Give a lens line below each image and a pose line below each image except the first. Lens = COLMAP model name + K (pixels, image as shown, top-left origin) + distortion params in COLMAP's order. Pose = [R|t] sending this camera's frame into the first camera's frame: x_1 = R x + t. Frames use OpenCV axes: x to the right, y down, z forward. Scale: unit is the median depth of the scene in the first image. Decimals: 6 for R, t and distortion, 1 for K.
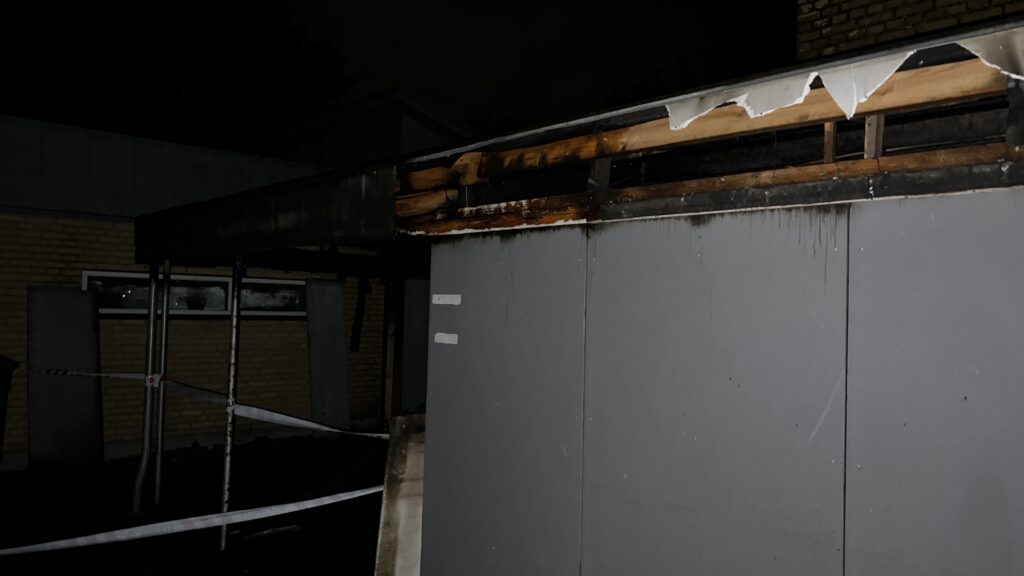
lens RADIAL K [[774.4, 0, 513.9], [0, 774.4, 294.6], [0, 0, 1]] dist [0.066800, -0.083629]
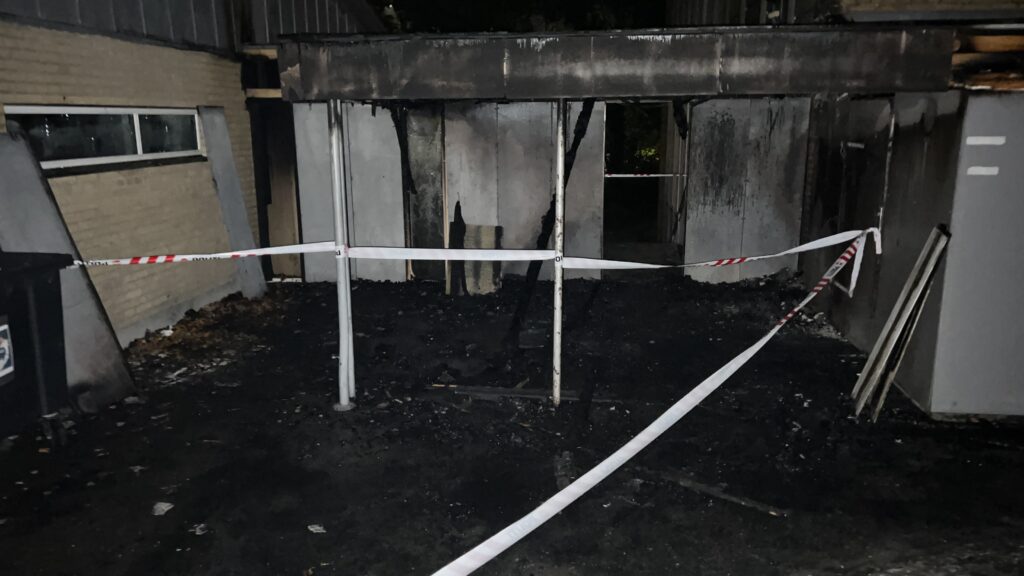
lens RADIAL K [[774.4, 0, 513.9], [0, 774.4, 294.6], [0, 0, 1]] dist [0.066800, -0.083629]
pose [[0.750305, -0.171678, 0.638412, -1.534323], [0.012067, 0.969088, 0.246419, -0.075799], [-0.660982, -0.177186, 0.729183, 0.508268]]
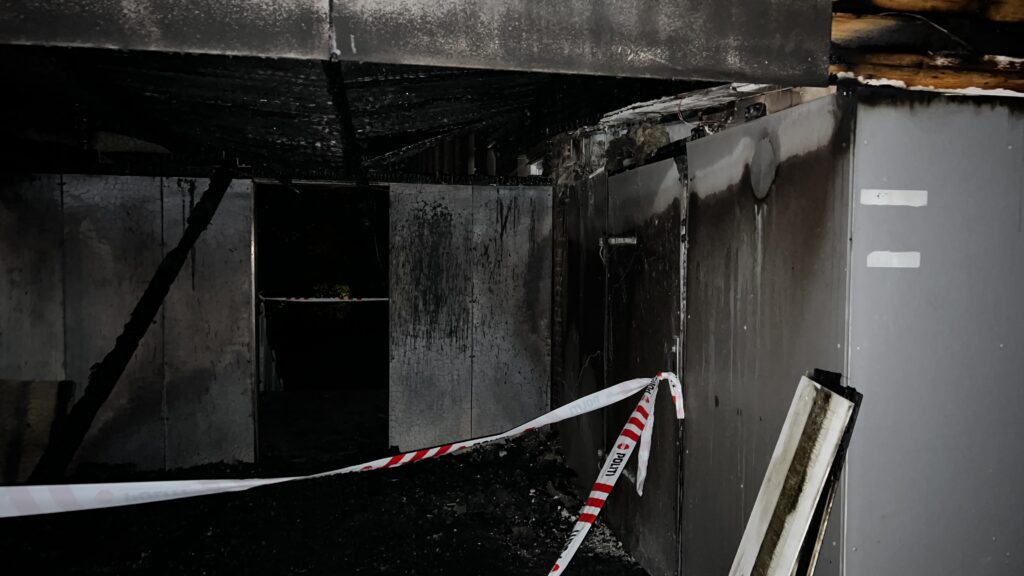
lens RADIAL K [[774.4, 0, 513.9], [0, 774.4, 294.6], [0, 0, 1]] dist [0.066800, -0.083629]
pose [[0.519947, -0.062966, 0.851874, -0.779580], [-0.008168, 0.996867, 0.078668, 0.036590], [-0.854159, -0.047862, 0.517804, 0.912780]]
